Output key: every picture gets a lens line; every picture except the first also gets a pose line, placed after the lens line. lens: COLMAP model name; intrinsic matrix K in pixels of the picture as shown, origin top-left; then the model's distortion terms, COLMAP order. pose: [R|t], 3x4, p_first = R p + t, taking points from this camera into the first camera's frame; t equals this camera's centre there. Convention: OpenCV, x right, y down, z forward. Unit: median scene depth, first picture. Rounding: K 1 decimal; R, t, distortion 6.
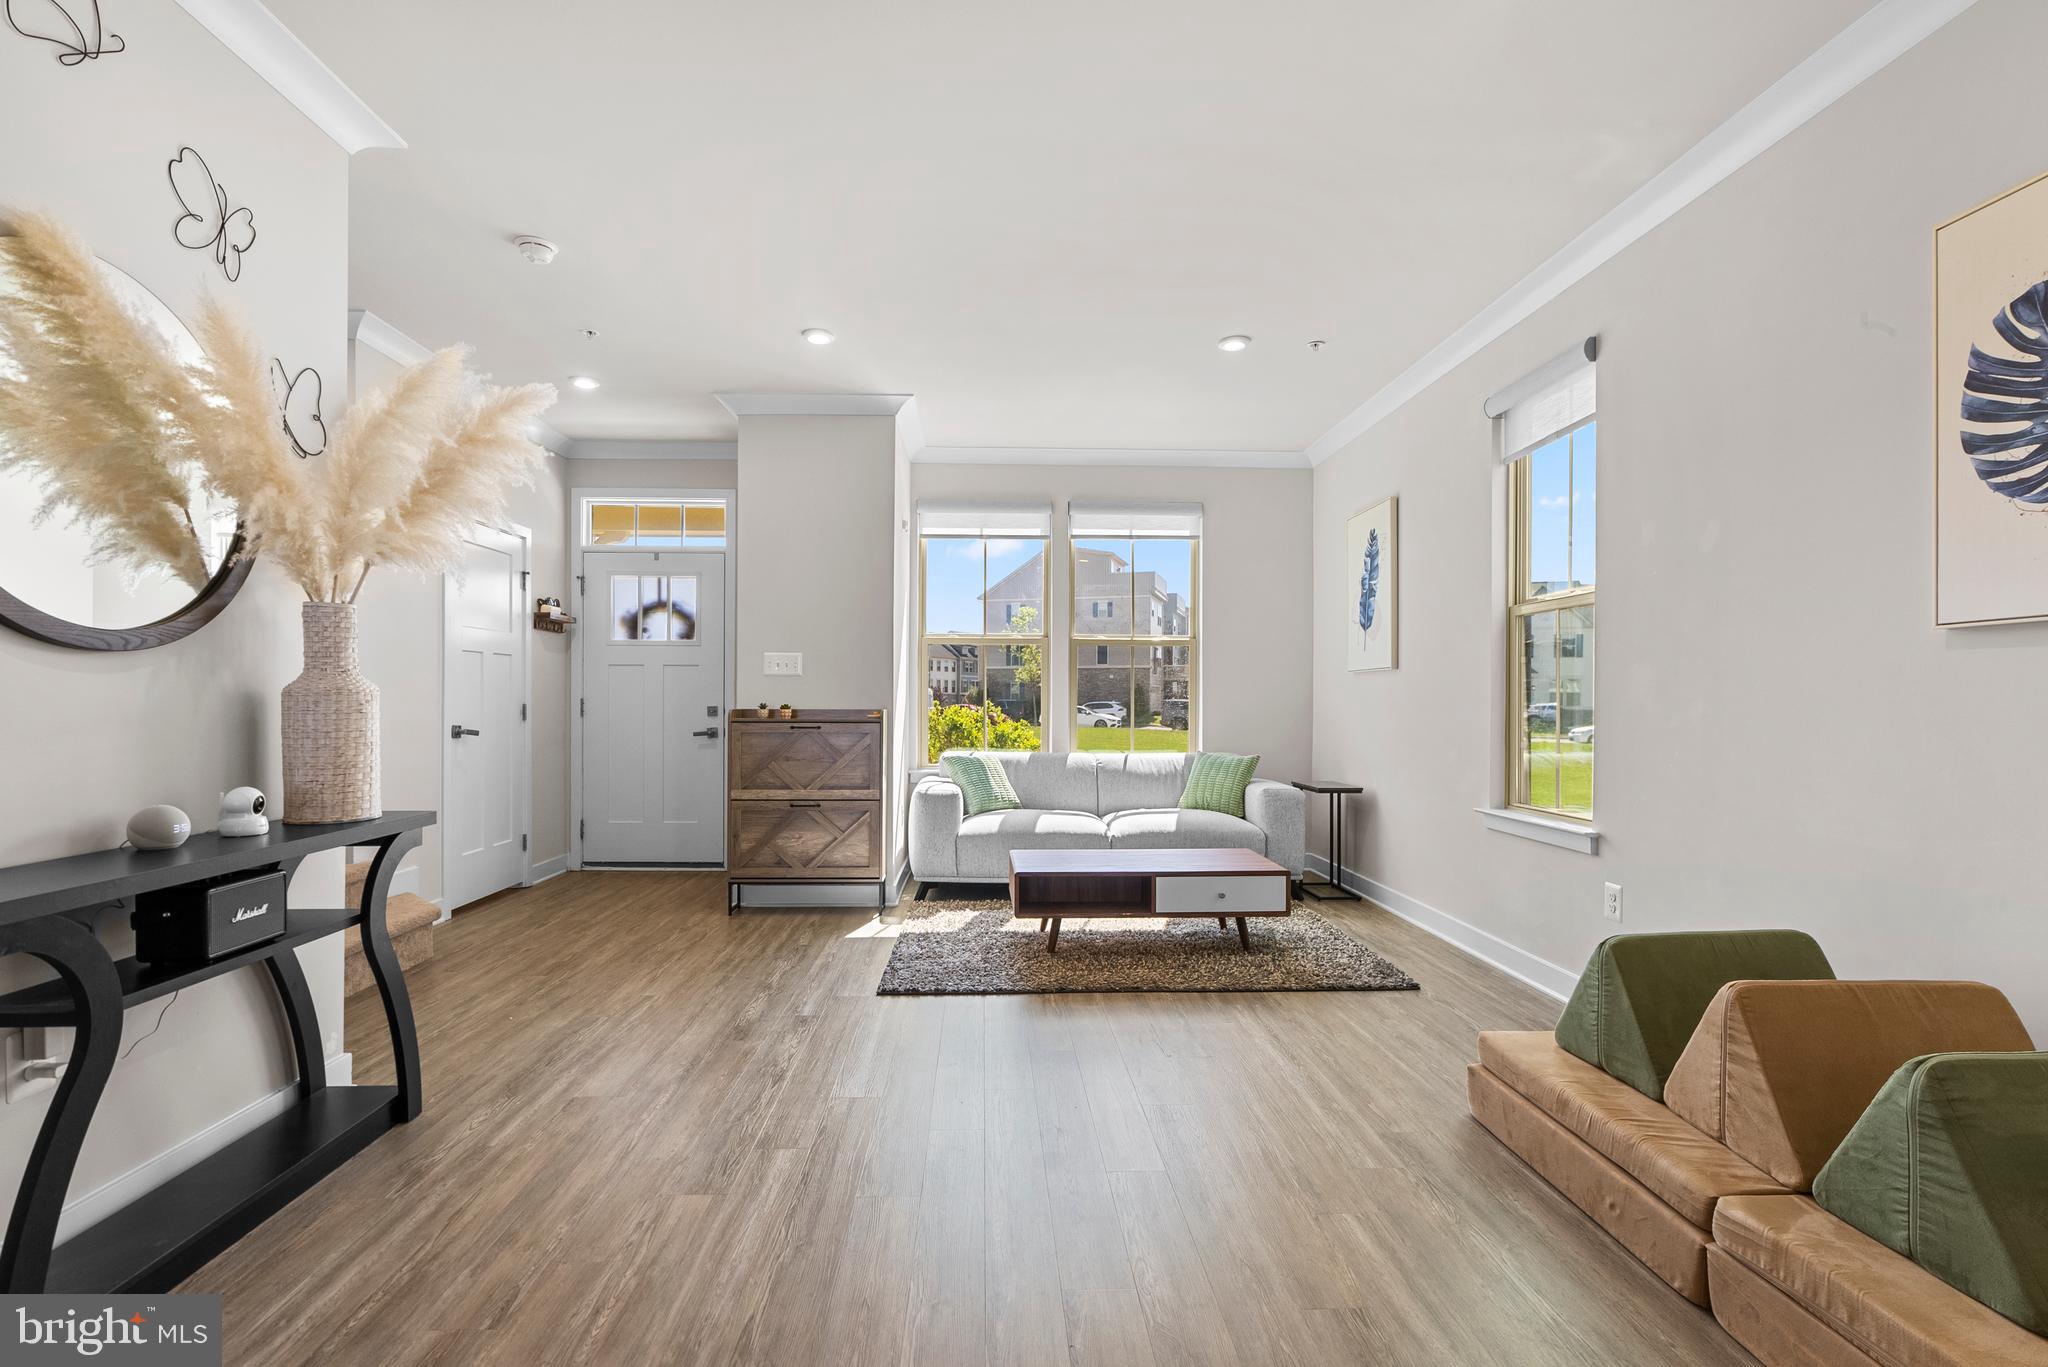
lens RADIAL K [[928.2, 0, 1006.8], [0, 928.2, 700.0], [0, 0, 1]] dist [-0.014802, 0.007204]
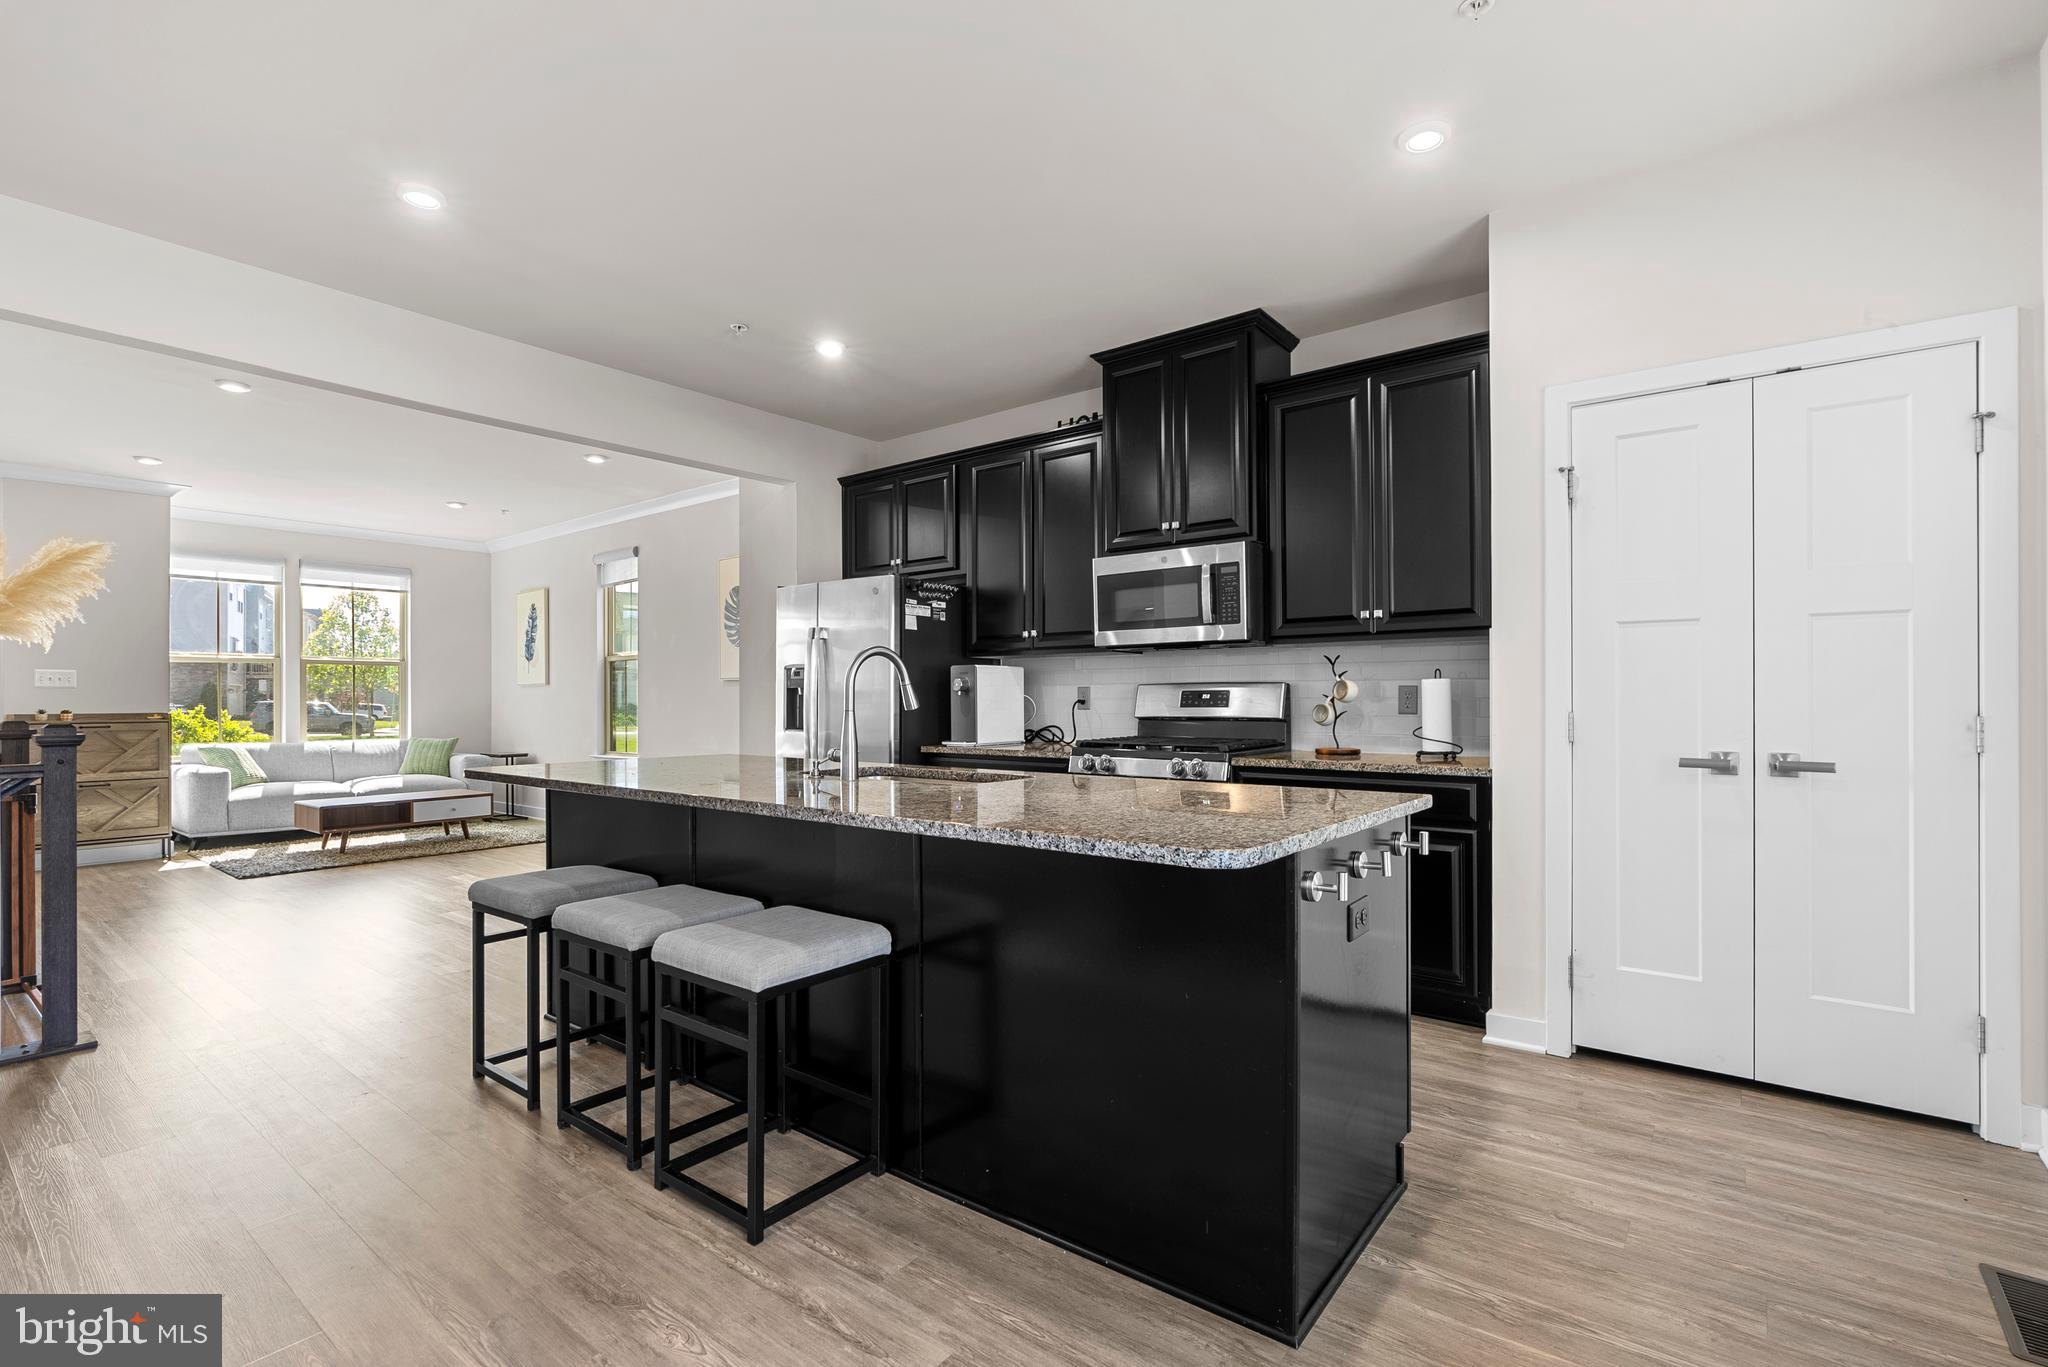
lens RADIAL K [[928.2, 0, 1035.2], [0, 928.2, 710.2], [0, 0, 1]] dist [-0.014802, 0.007204]
pose [[0.629692, -0.015235, 0.776696, -0.363930], [0.005611, 0.999871, 0.015064, -0.006327], [-0.776825, -0.005128, 0.629696, -0.828781]]
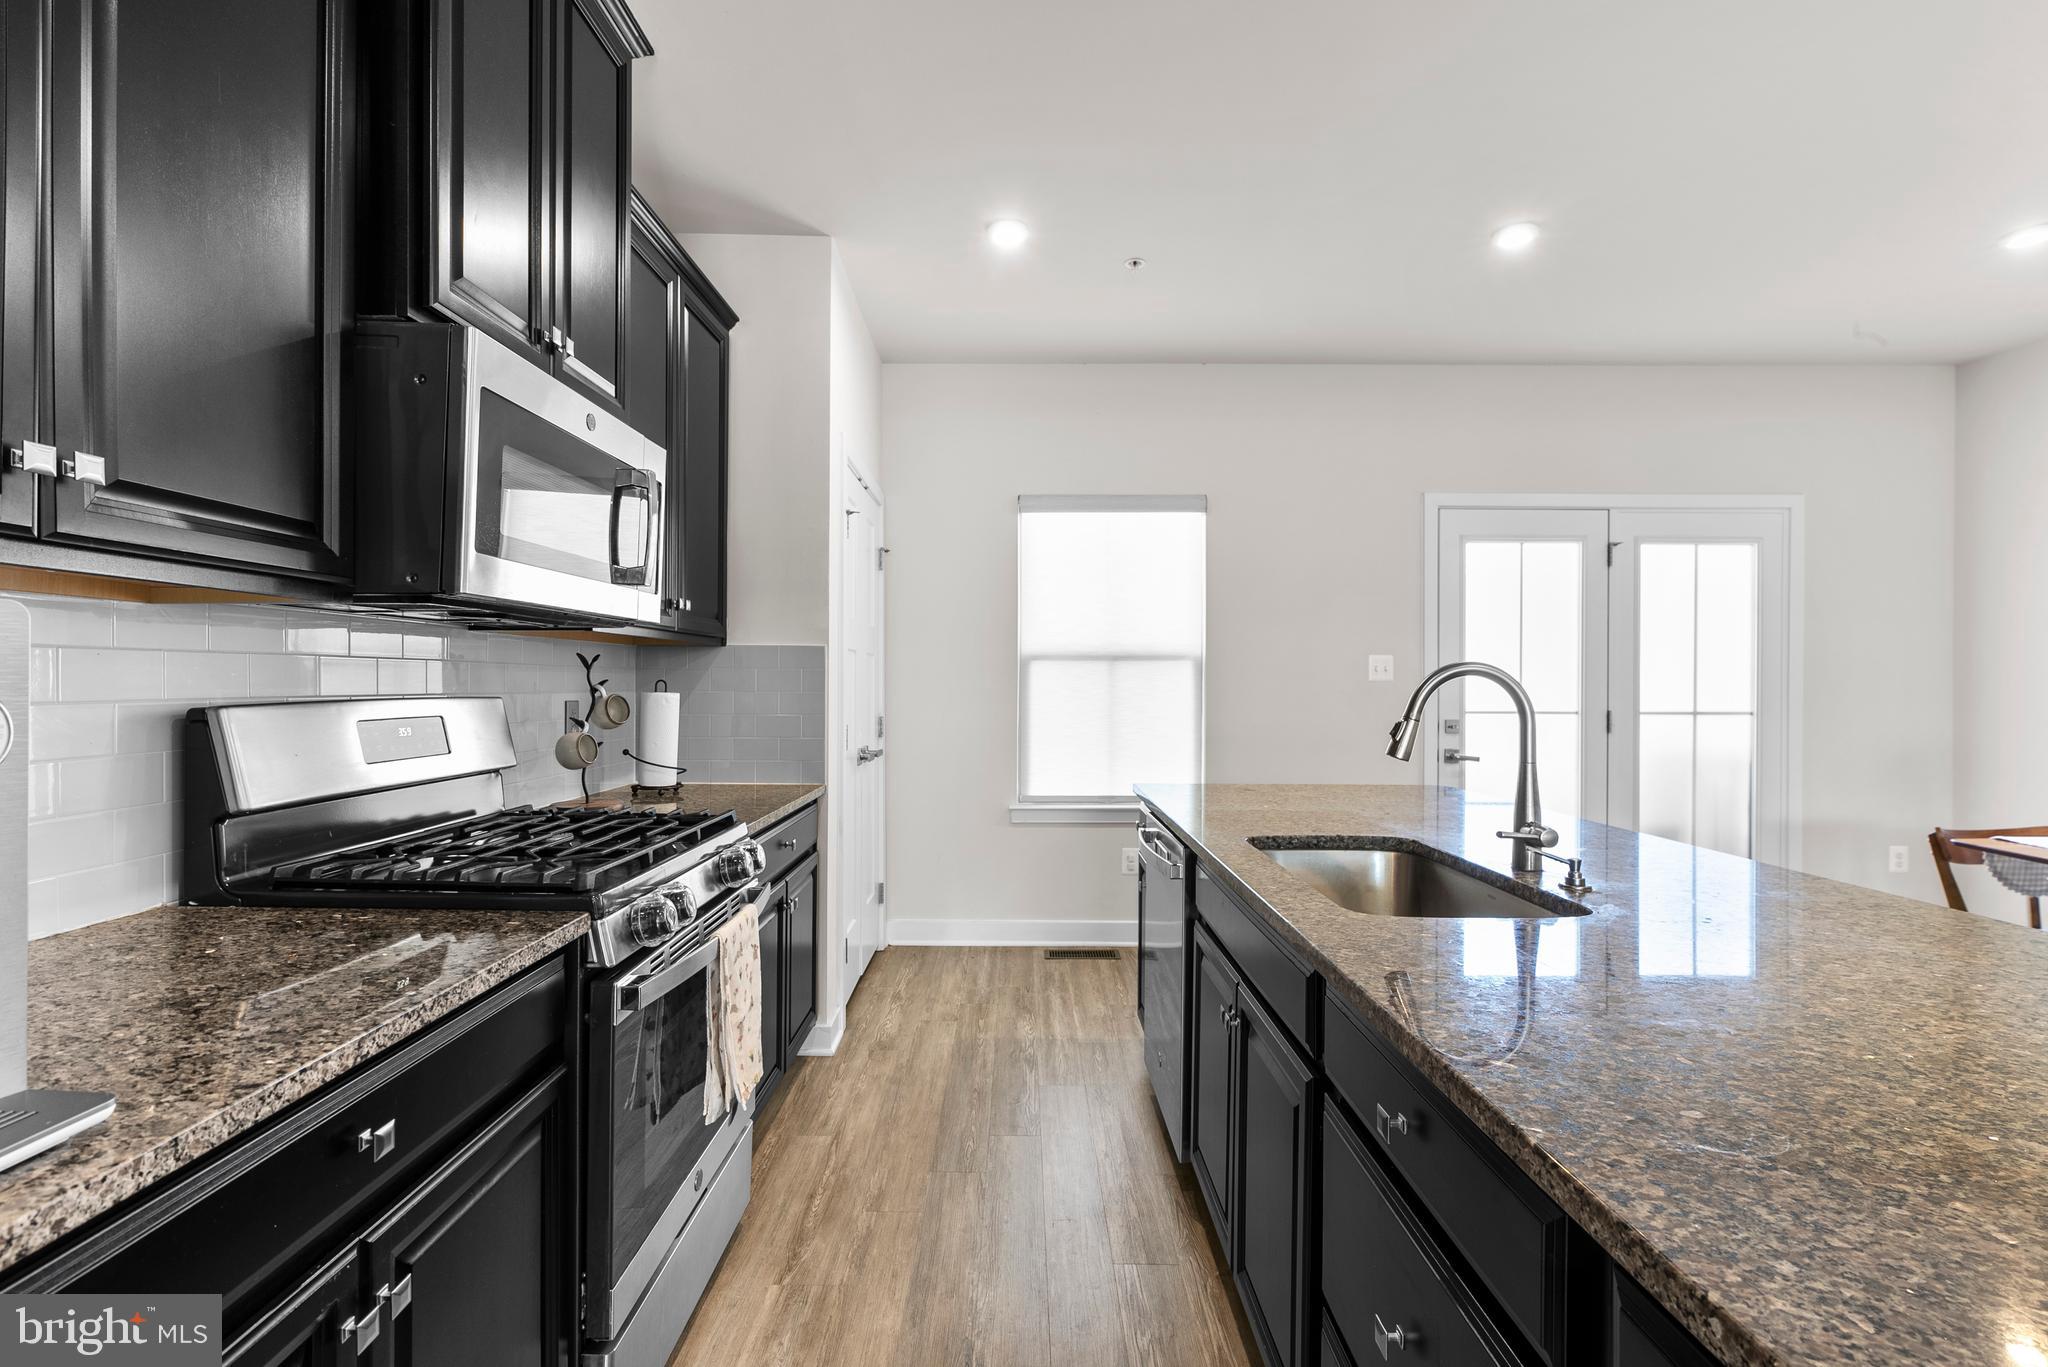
lens RADIAL K [[928.2, 0, 1012.1], [0, 928.2, 676.3], [0, 0, 1]] dist [-0.014802, 0.007204]
pose [[-0.999432, -0.011680, 0.031611, 0.160375], [-0.011867, 0.999913, -0.005745, -0.026436], [-0.031541, -0.006117, -0.999484, -0.057694]]
